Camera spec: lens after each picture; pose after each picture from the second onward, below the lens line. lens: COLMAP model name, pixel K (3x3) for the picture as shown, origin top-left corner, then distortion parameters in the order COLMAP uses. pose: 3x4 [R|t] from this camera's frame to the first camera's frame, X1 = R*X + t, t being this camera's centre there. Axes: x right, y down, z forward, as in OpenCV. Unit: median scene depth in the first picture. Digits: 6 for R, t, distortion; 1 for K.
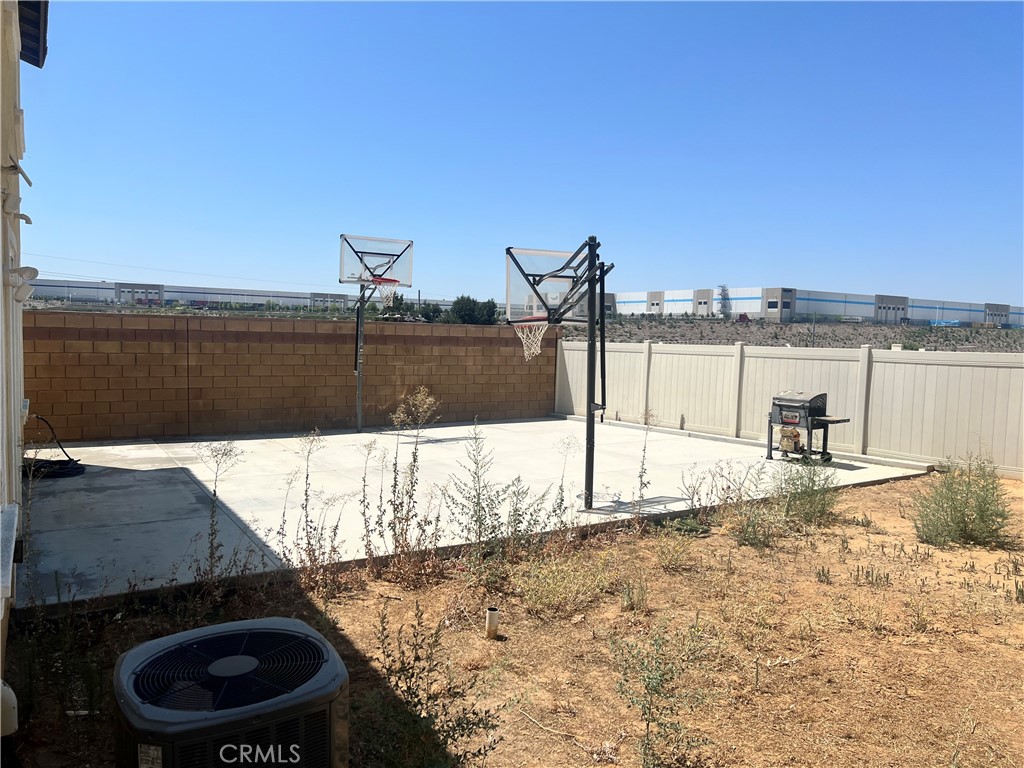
lens RADIAL K [[775.0, 0, 513.8], [0, 775.0, 389.0], [0, 0, 1]] dist [0.078786, -0.068247]
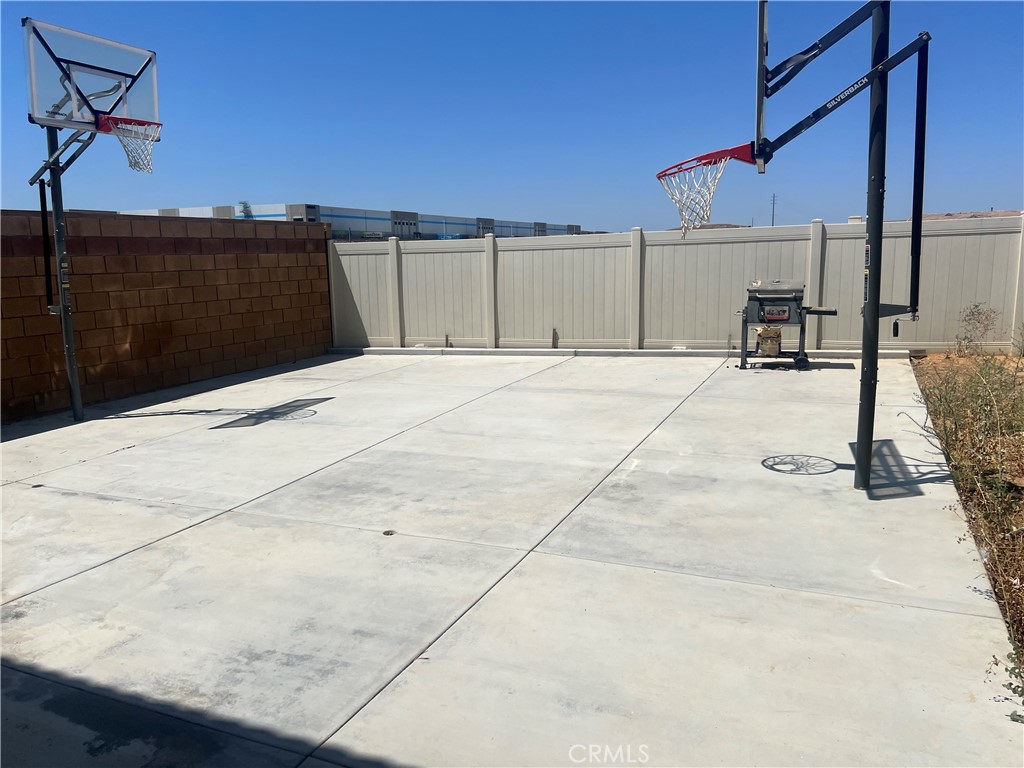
lens RADIAL K [[773.4, 0, 512.0], [0, 773.4, 384.0], [0, 0, 1]] dist [0.043696, -0.059300]
pose [[0.819196, -0.138116, 0.556634, -0.258514], [0.085001, 0.989089, 0.120324, -0.008497], [-0.567179, -0.051254, 0.821998, 0.410574]]
